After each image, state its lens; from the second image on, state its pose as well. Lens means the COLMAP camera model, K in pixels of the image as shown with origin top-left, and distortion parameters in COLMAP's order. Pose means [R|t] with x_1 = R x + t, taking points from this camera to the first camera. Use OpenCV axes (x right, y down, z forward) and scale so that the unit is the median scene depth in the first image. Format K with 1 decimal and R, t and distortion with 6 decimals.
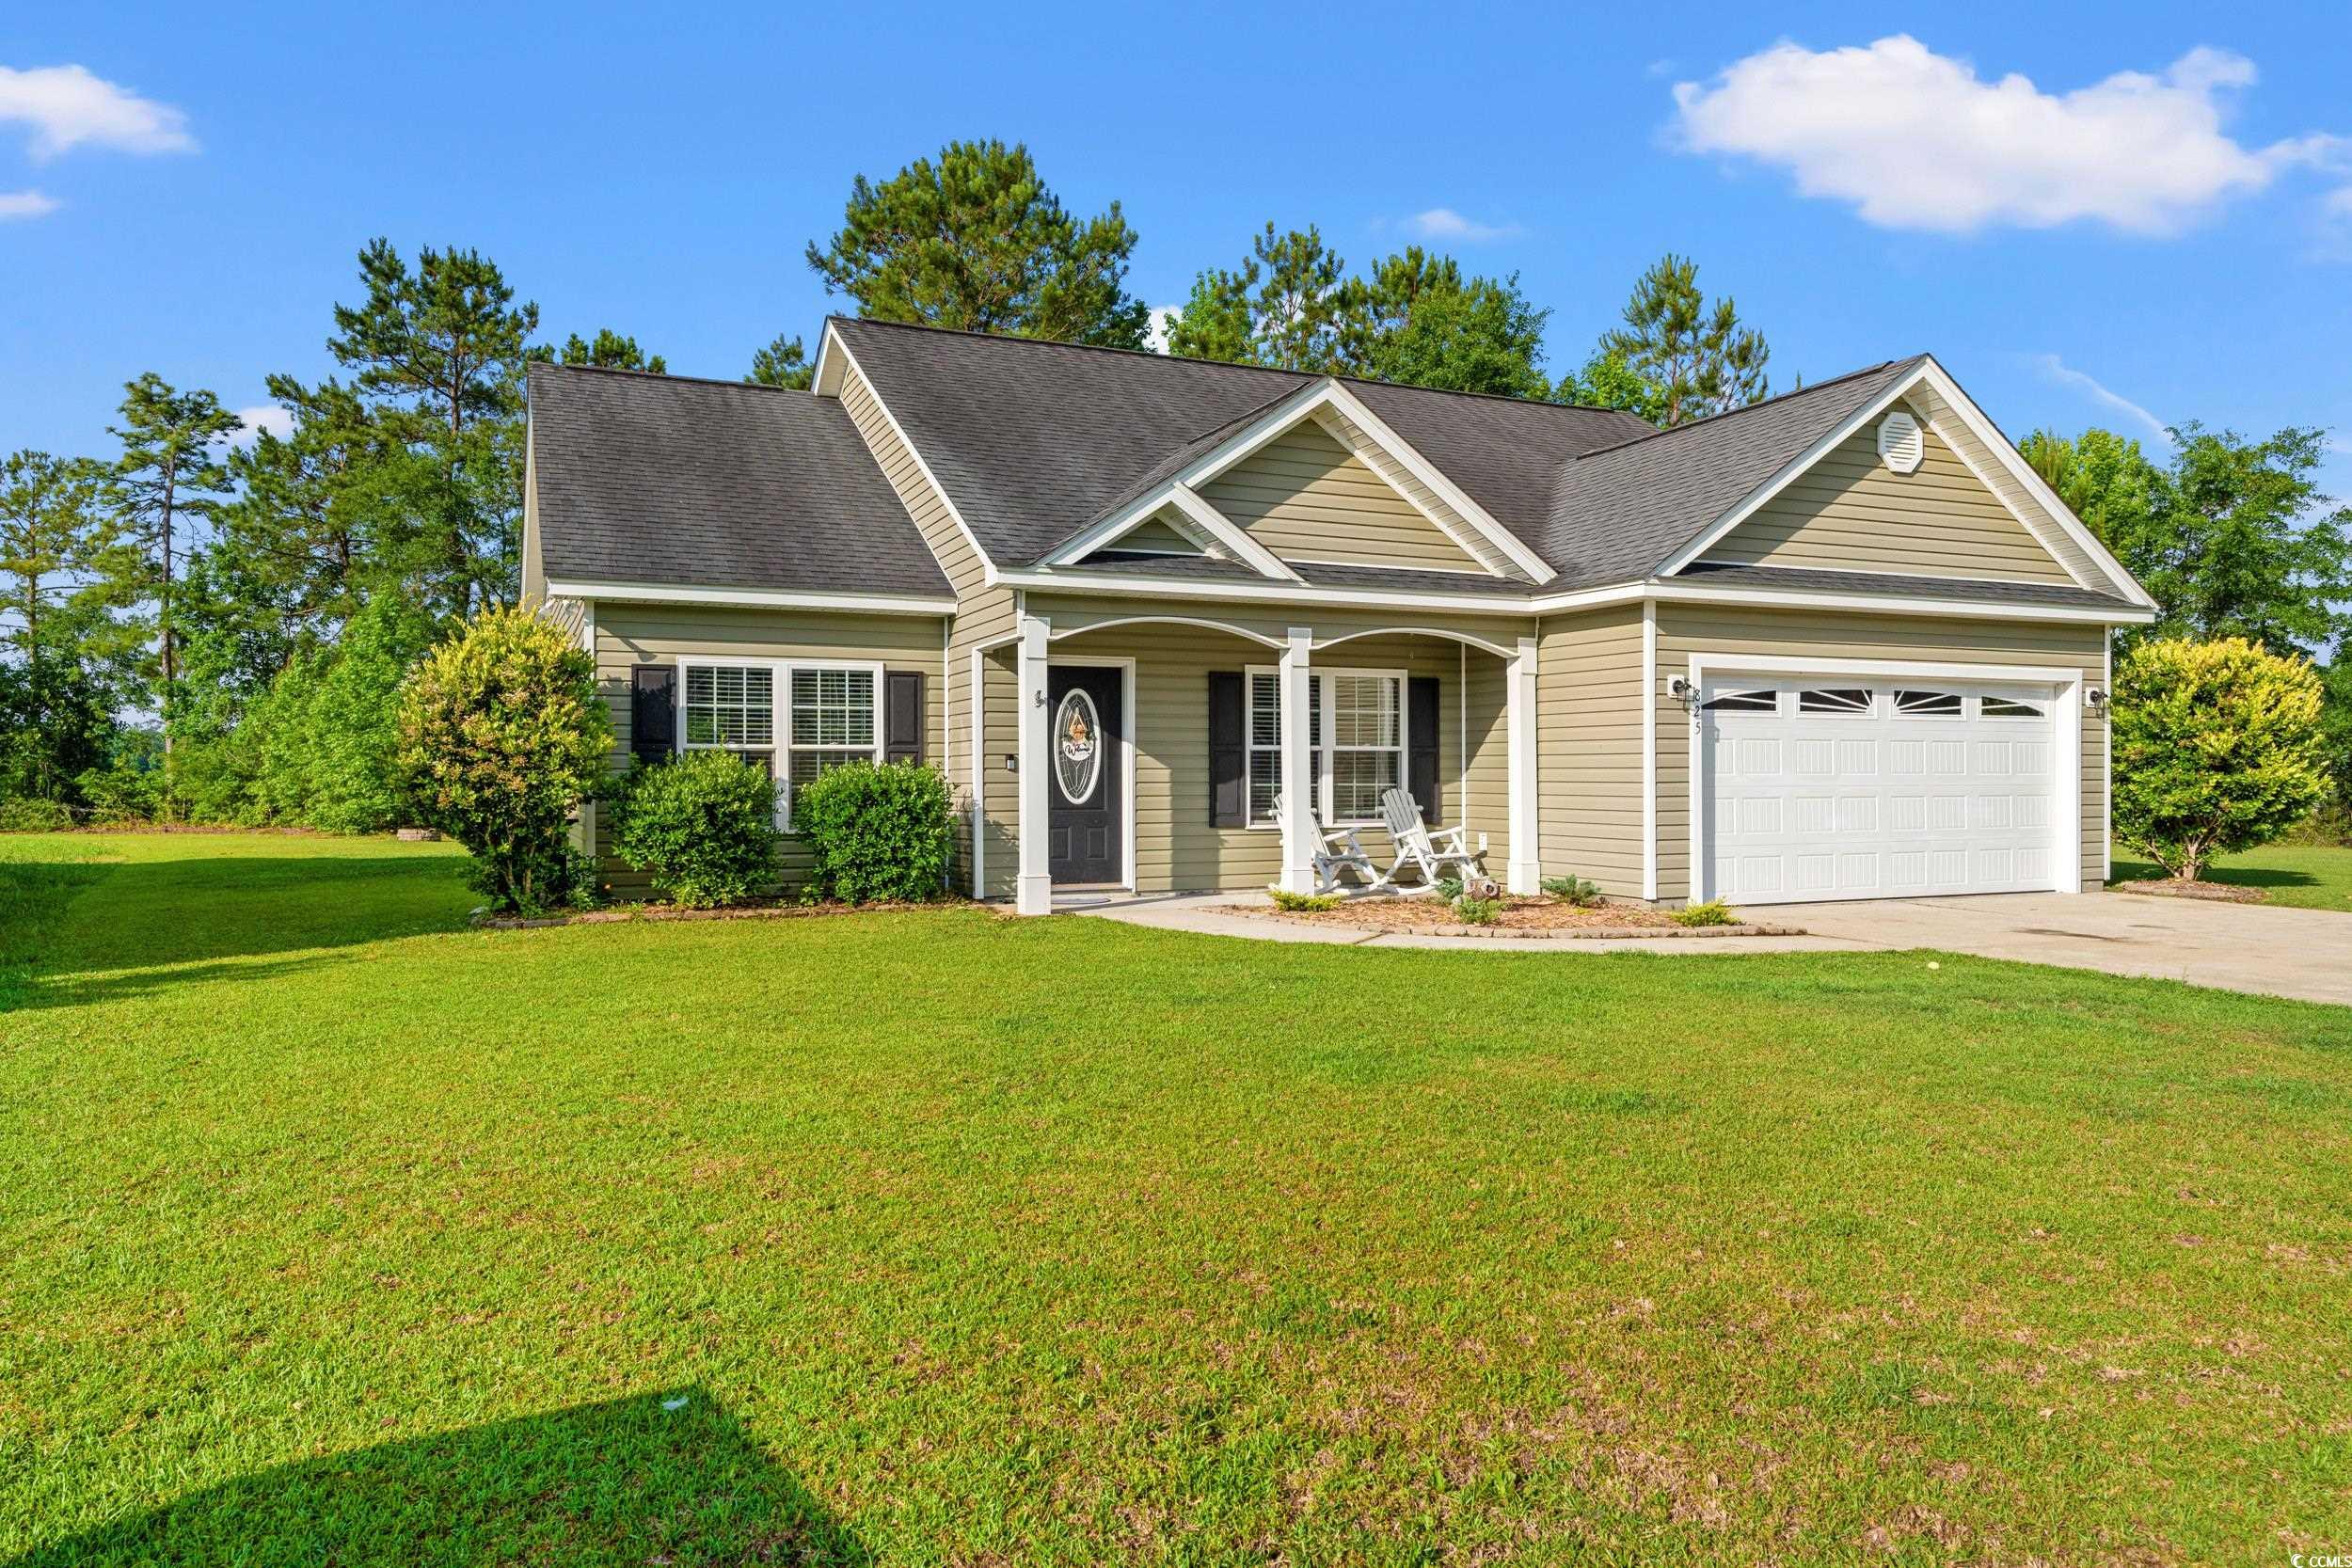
lens RADIAL K [[1521.6, 0, 1180.8], [0, 1521.6, 777.8], [0, 0, 1]] dist [-0.003326, 0.004889]
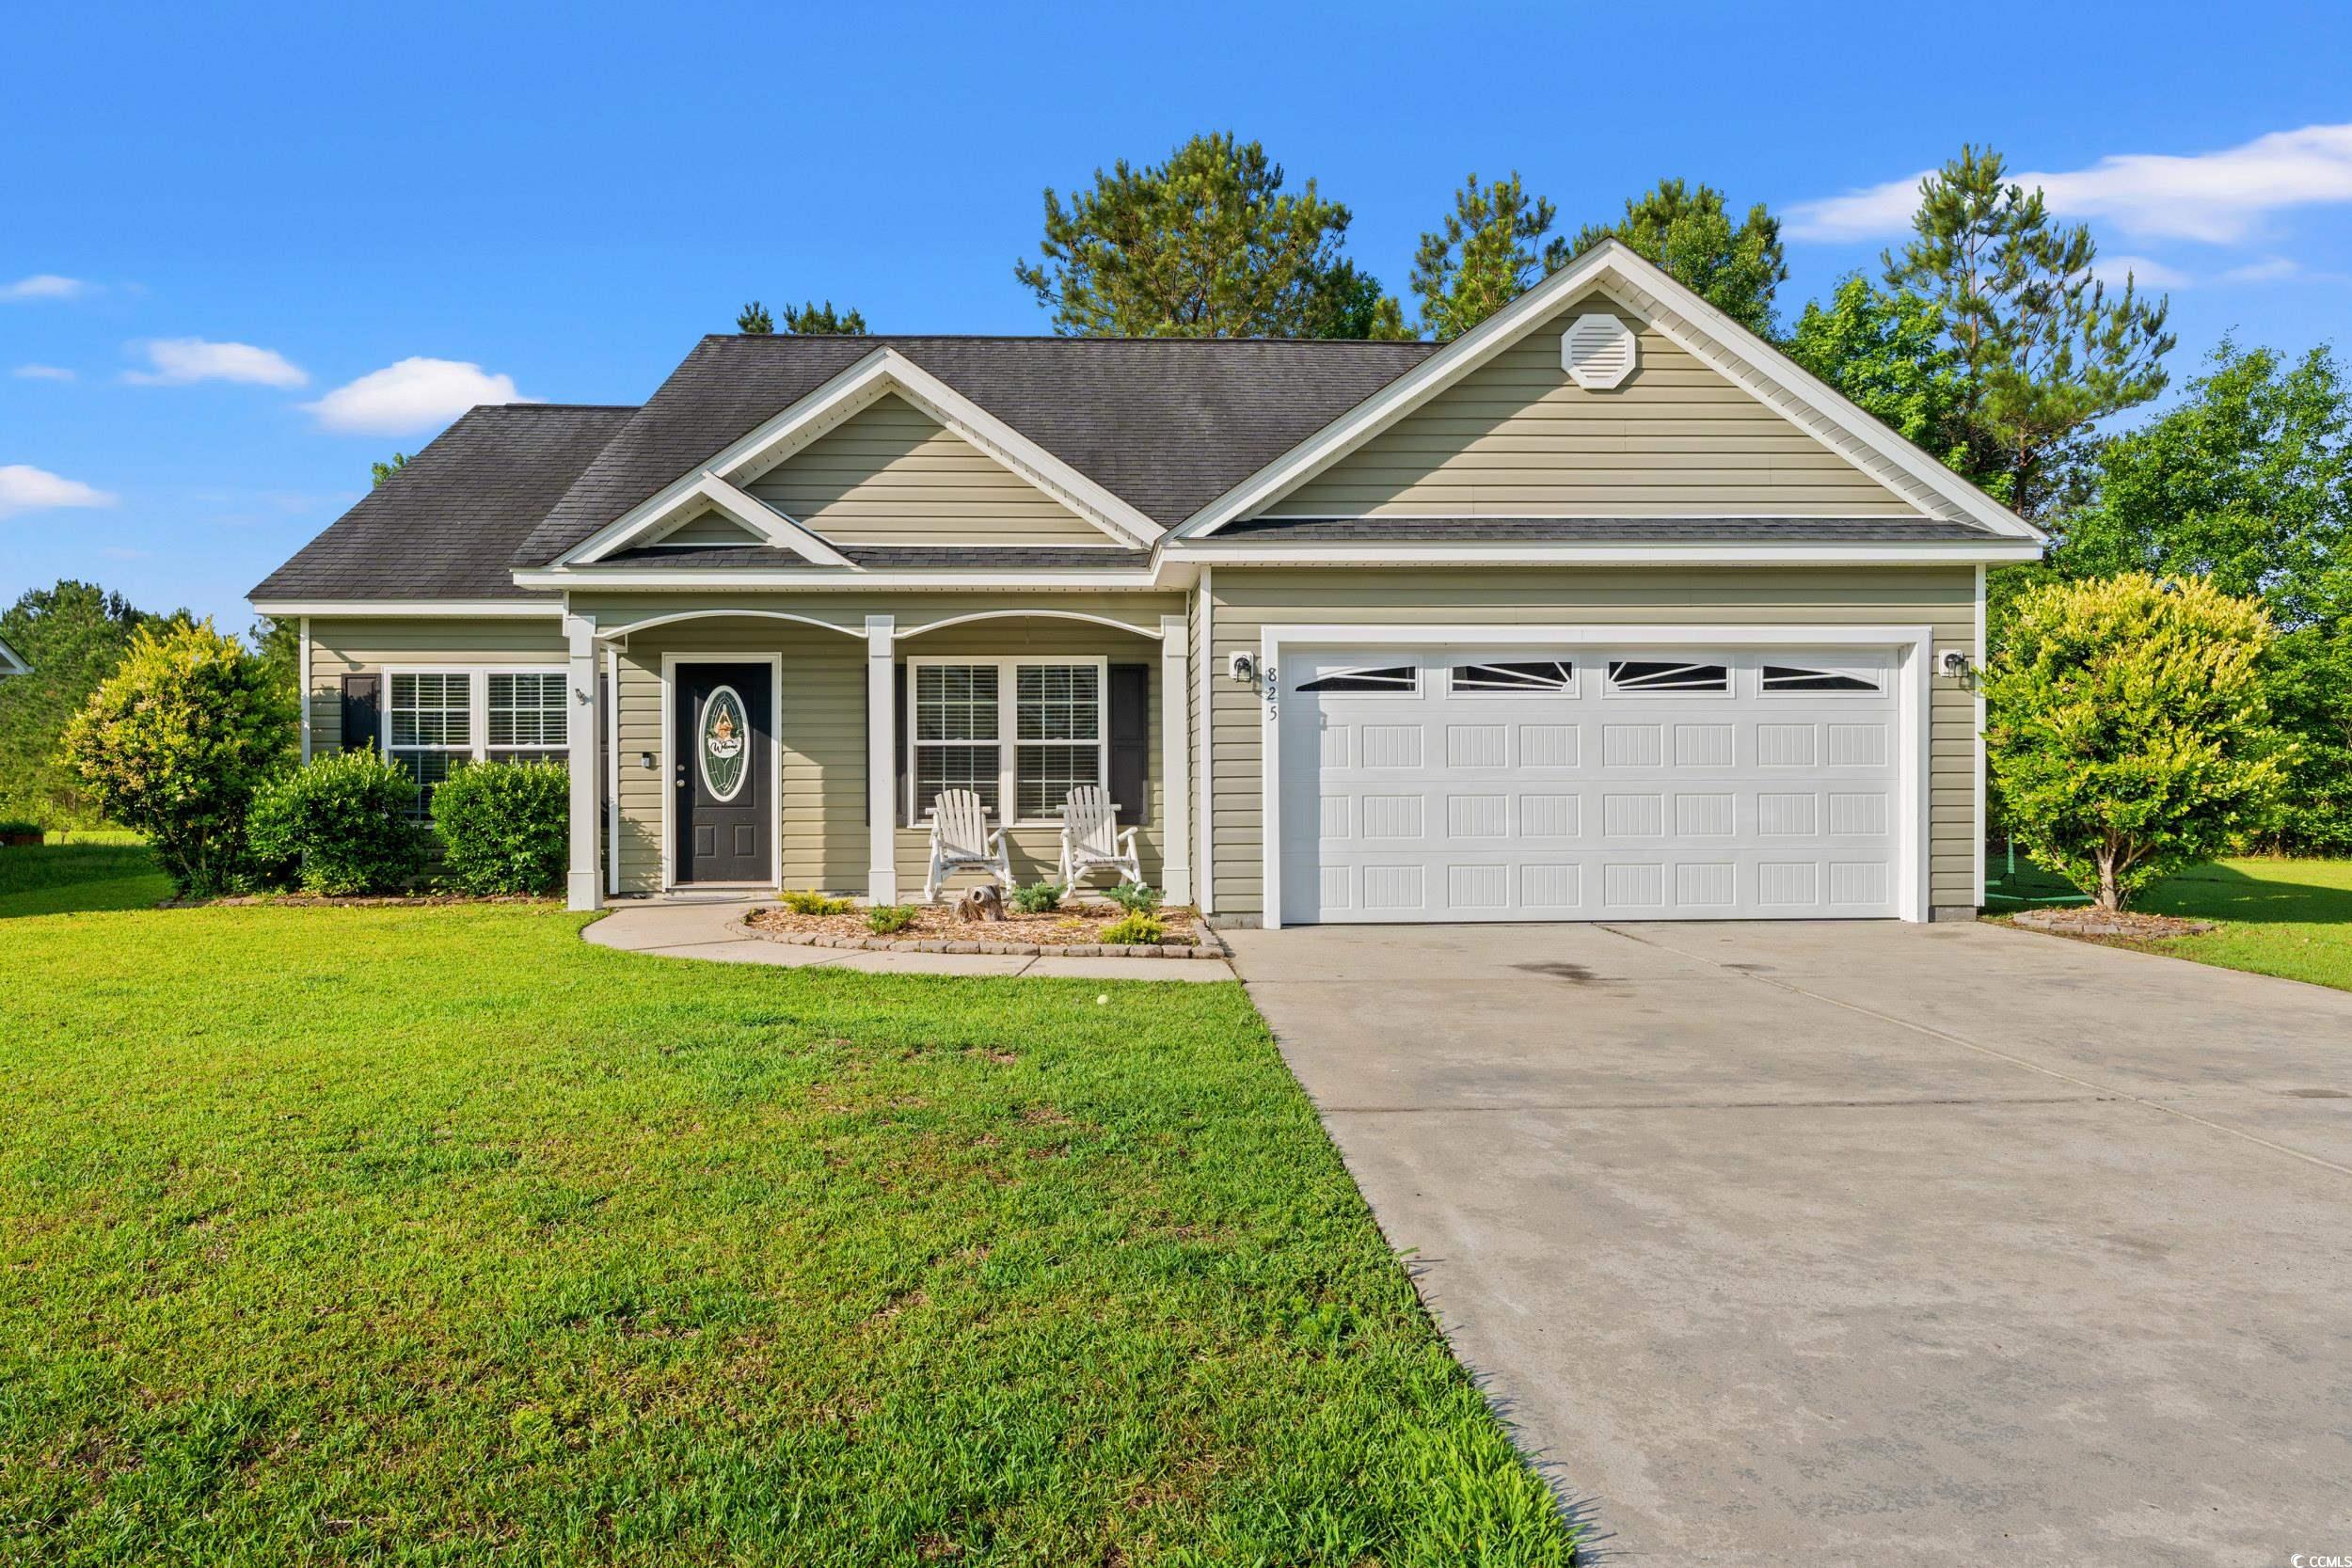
lens RADIAL K [[1521.6, 0, 1173.3], [0, 1521.6, 786.5], [0, 0, 1]] dist [-0.003326, 0.004889]
pose [[0.932071, -0.001220, -0.362275, 0.562997], [0.003303, 0.999981, 0.005129, 0.003364], [0.362262, -0.005977, 0.932057, 0.175320]]
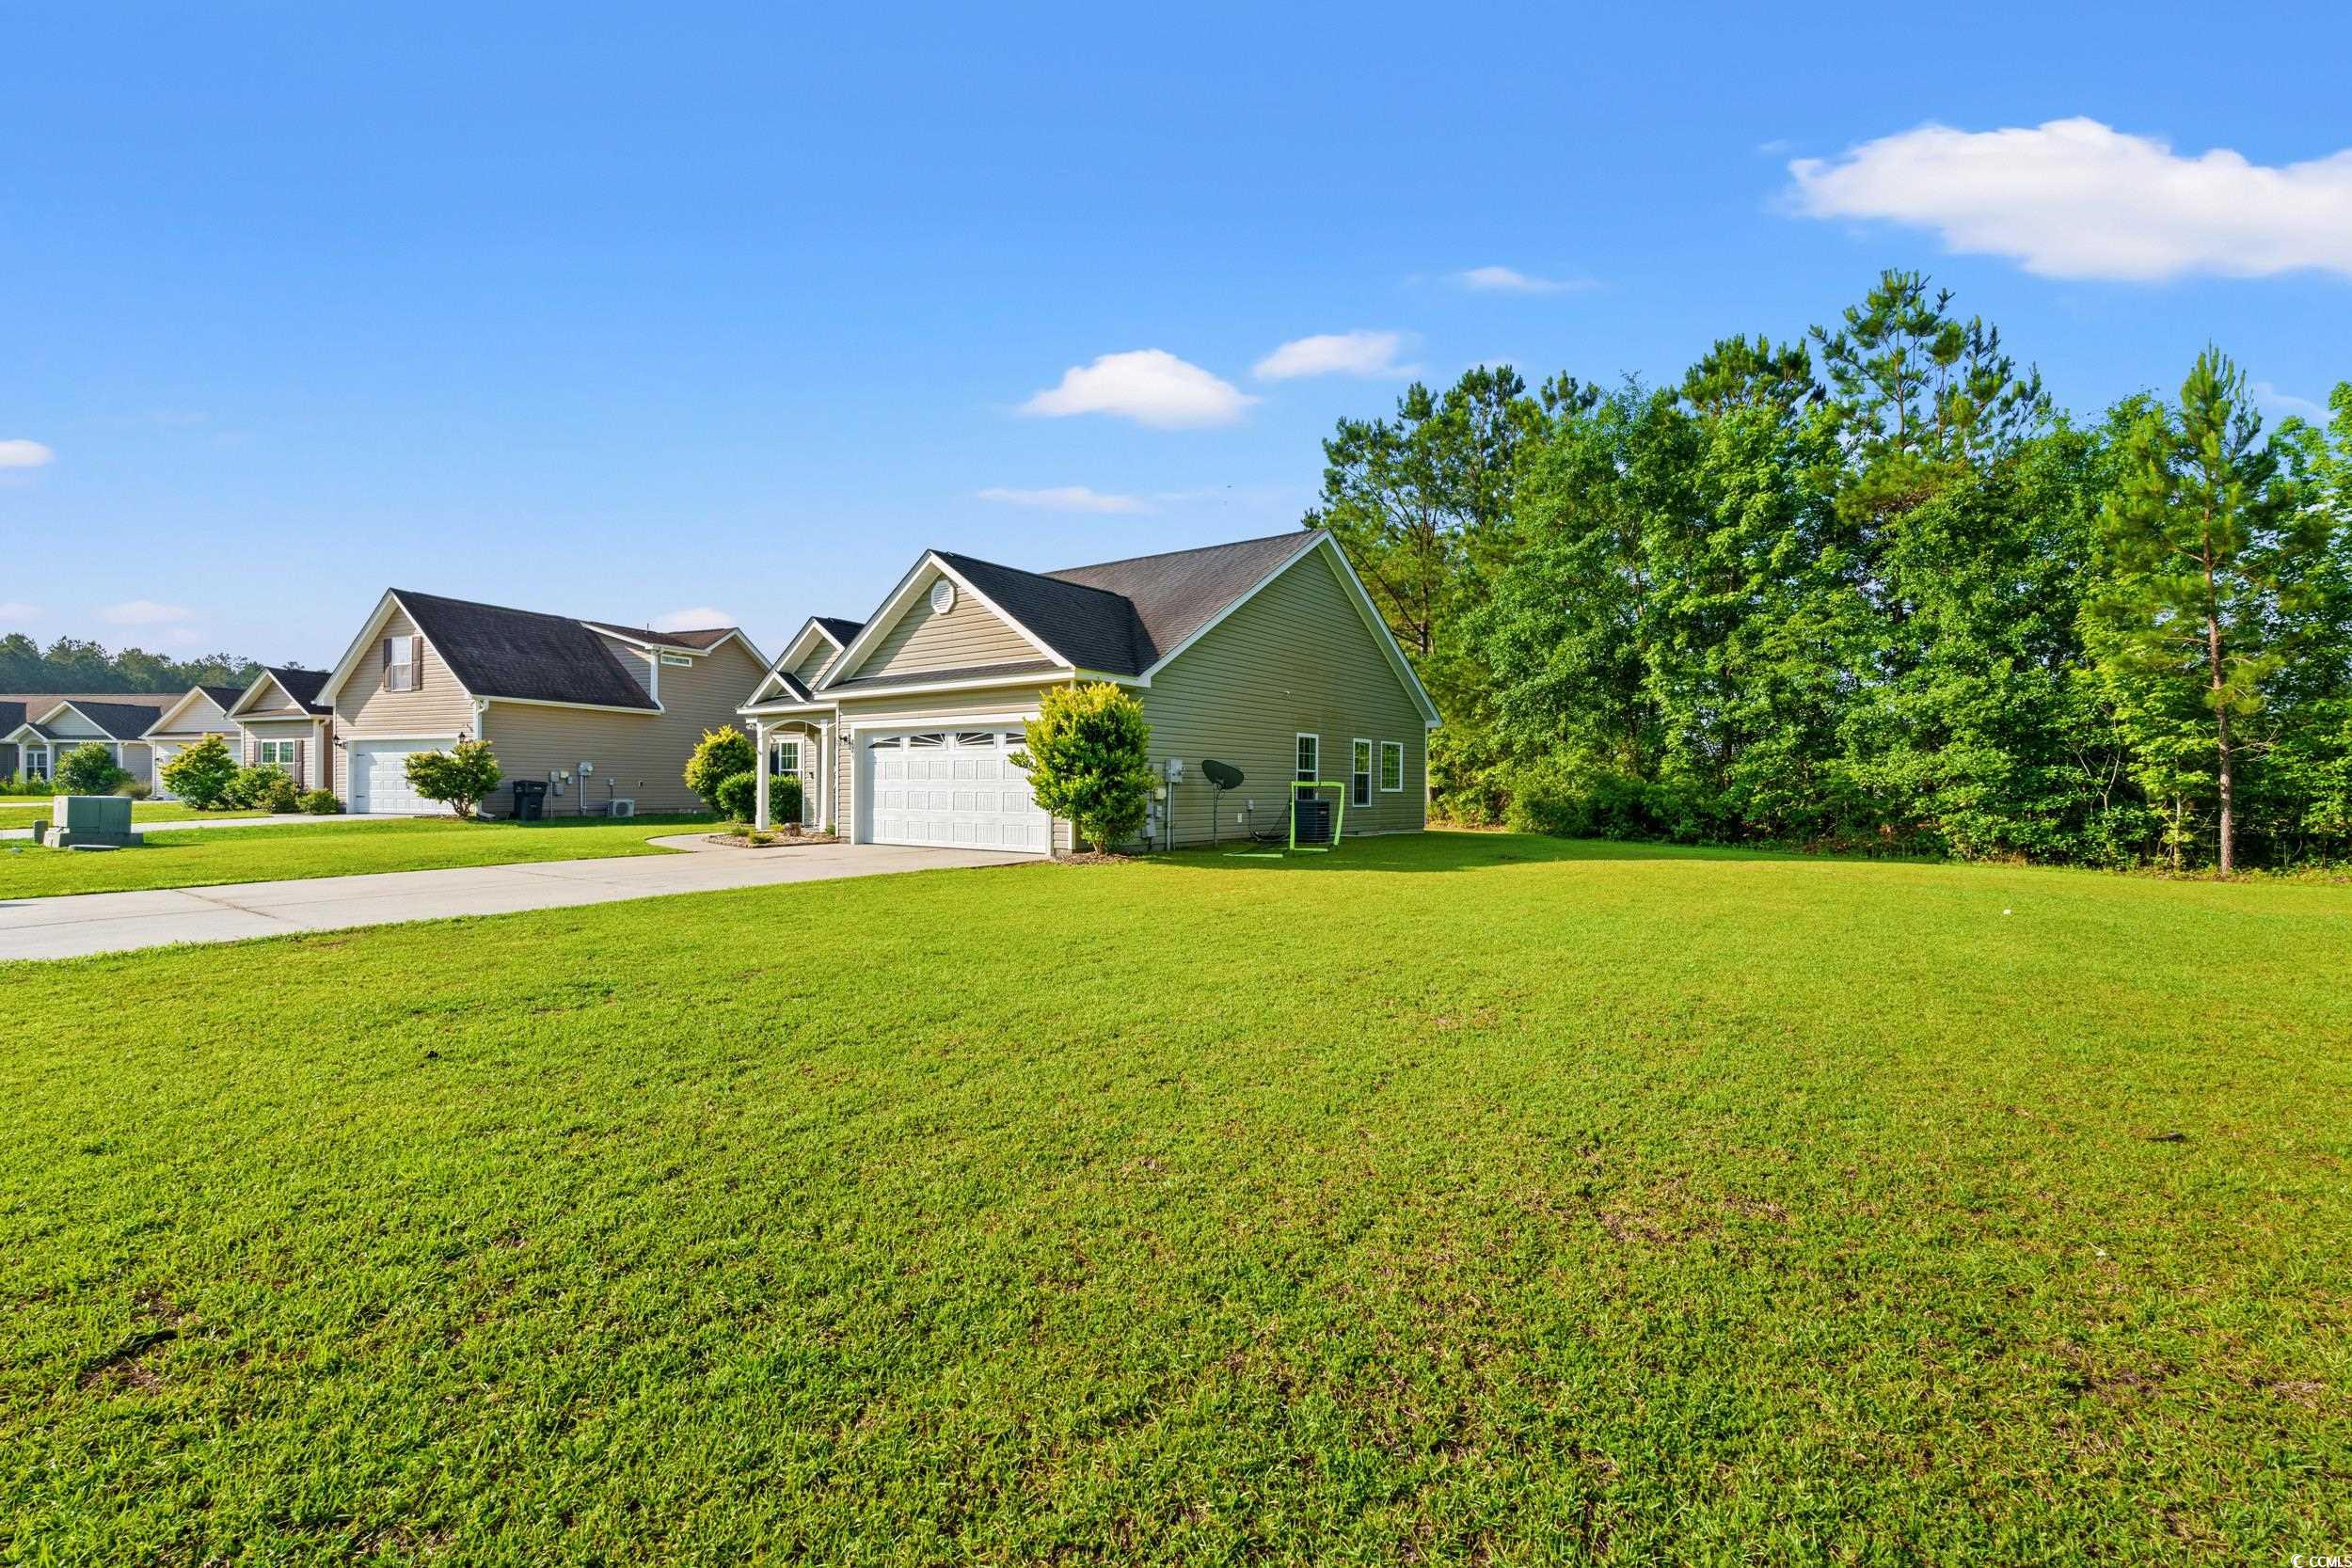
lens RADIAL K [[1070.1, 0, 1173.0], [0, 1070.1, 785.9], [0, 0, 1]] dist [0.002234, 0.000072]
pose [[0.477204, -0.001364, -0.878791, 1.763259], [-0.010168, 0.999923, -0.007073, 0.012590], [0.878734, 0.012311, 0.477154, 0.641425]]
